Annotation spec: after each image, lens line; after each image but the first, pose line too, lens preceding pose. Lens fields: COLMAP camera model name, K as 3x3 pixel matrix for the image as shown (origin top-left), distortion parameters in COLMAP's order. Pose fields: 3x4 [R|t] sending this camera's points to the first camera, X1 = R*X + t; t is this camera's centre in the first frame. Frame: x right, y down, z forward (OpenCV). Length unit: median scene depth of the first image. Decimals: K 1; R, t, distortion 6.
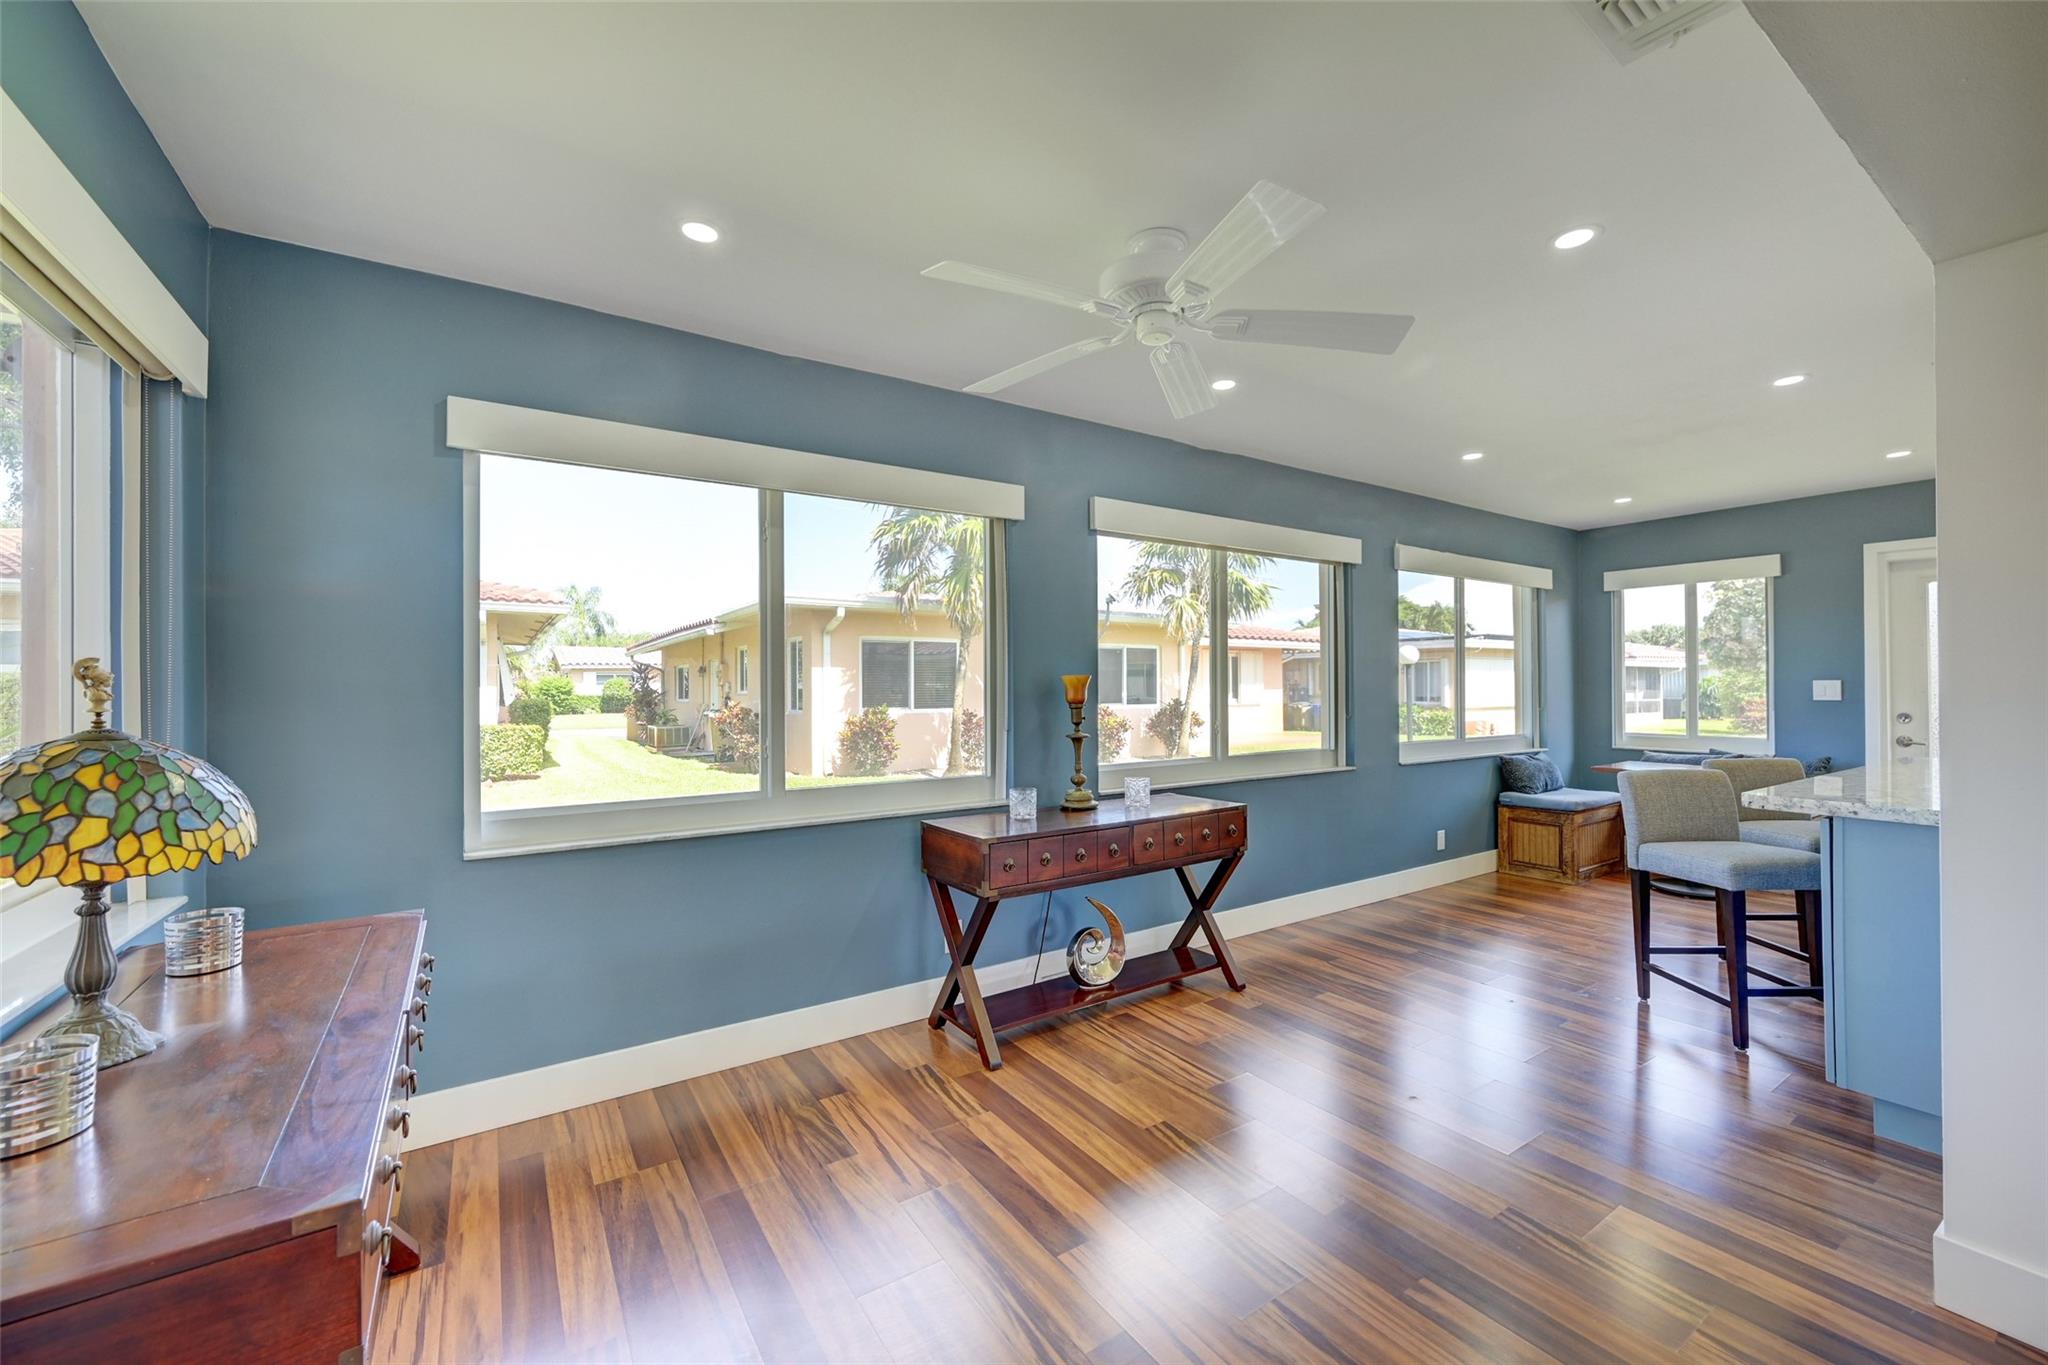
lens RADIAL K [[810.3, 0, 1039.9], [0, 810.3, 683.2], [0, 0, 1]] dist [0.005788, -0.000424]
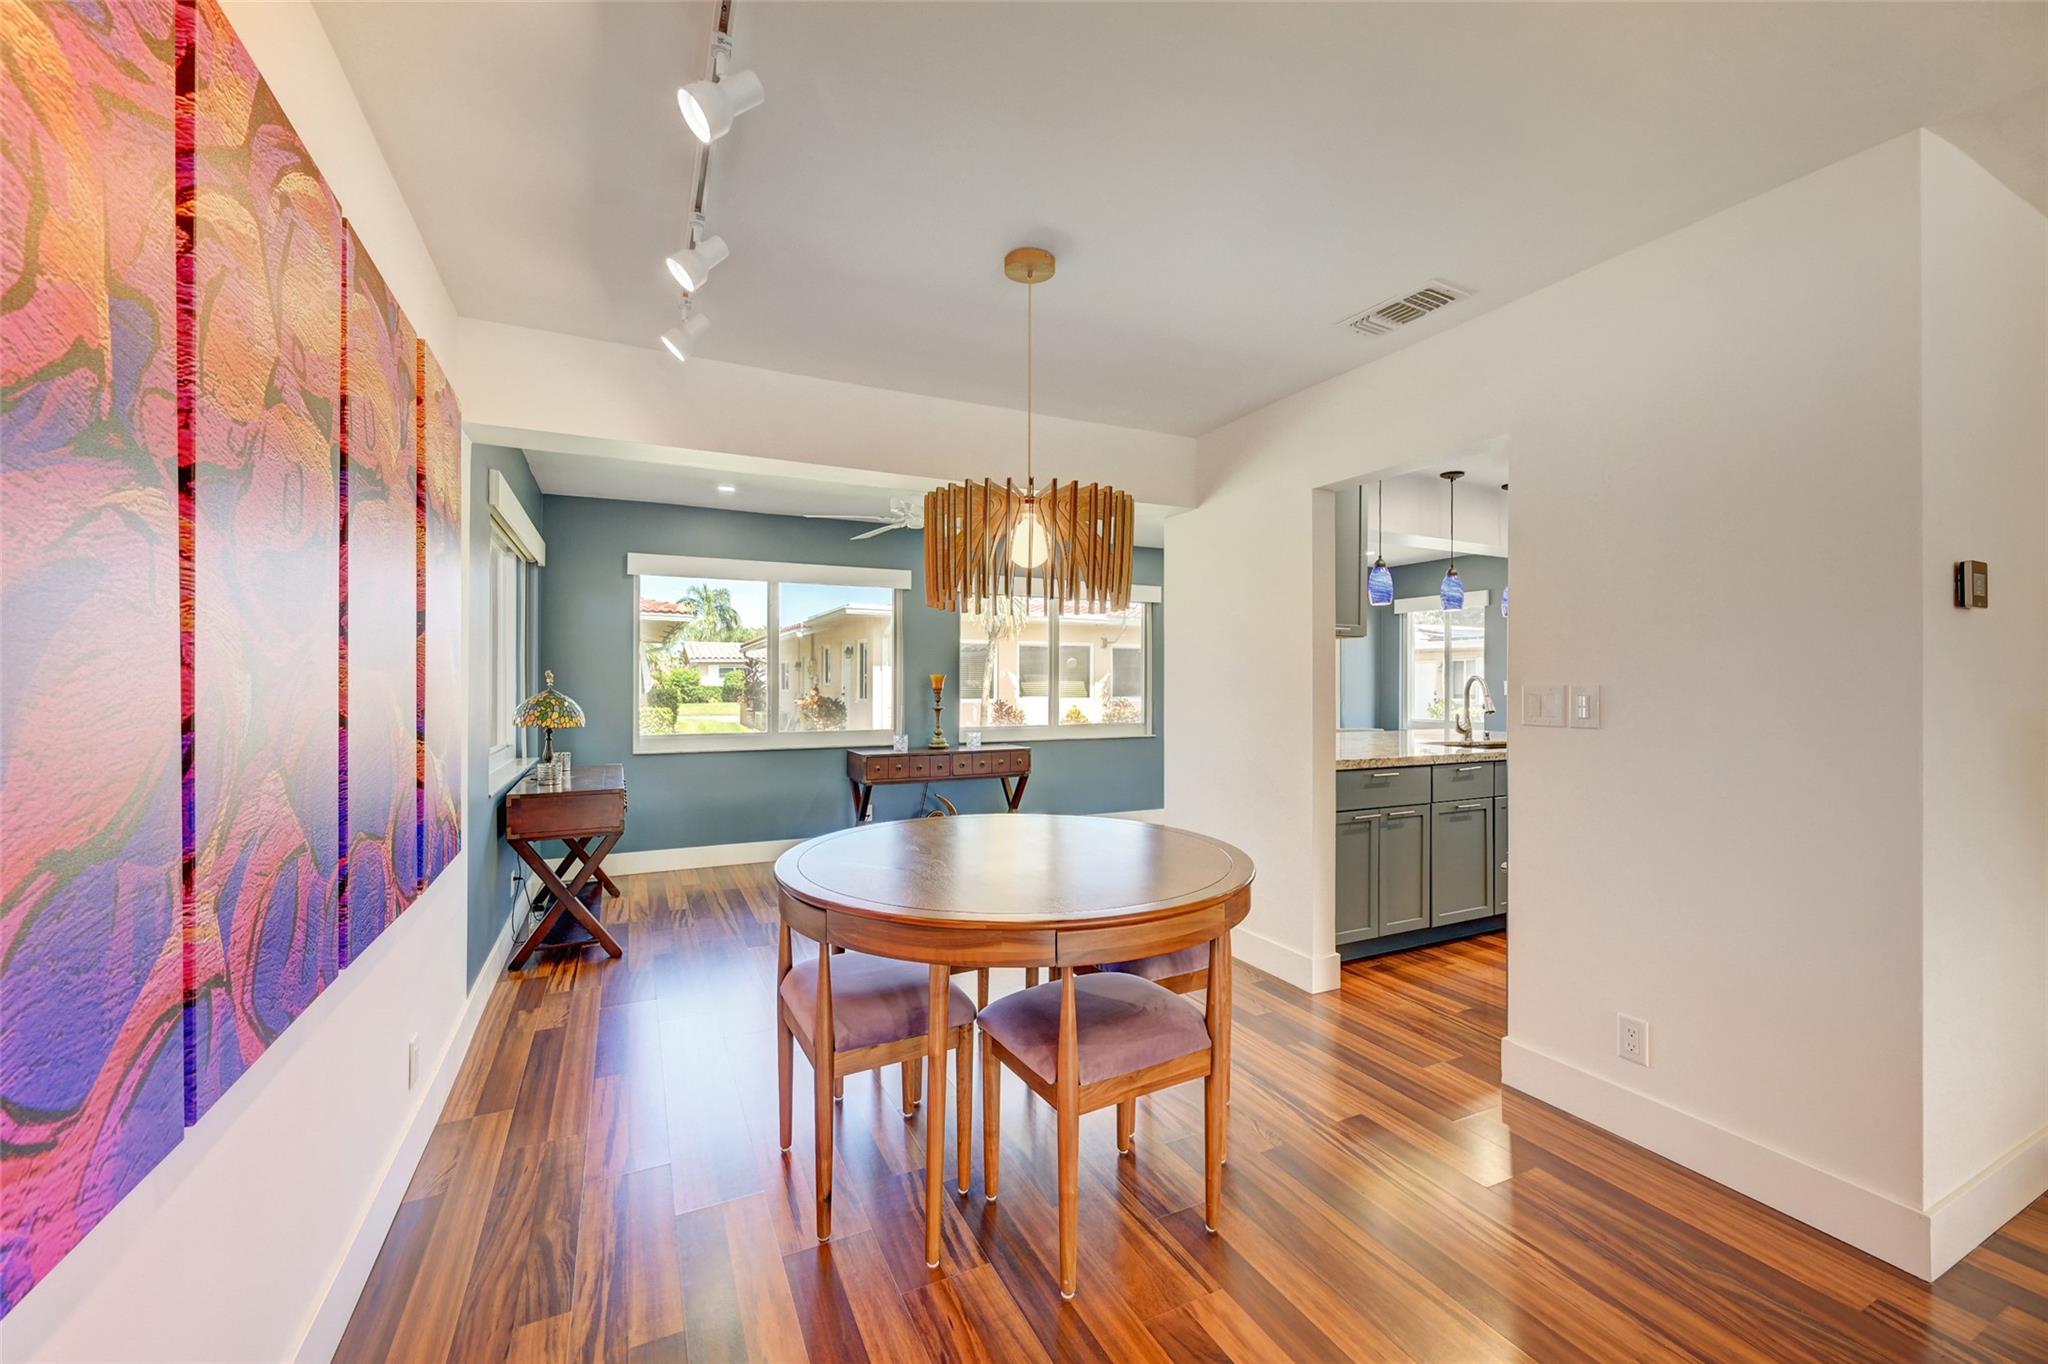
lens RADIAL K [[813.8, 0, 1024.0], [0, 813.8, 682.0], [0, 0, 1]] dist [0.000490, -0.000041]
pose [[0.989513, 0.008171, -0.144211, 0.498431], [-0.007445, 0.999957, 0.005575, -0.005233], [0.144250, -0.004443, 0.989531, -0.777840]]
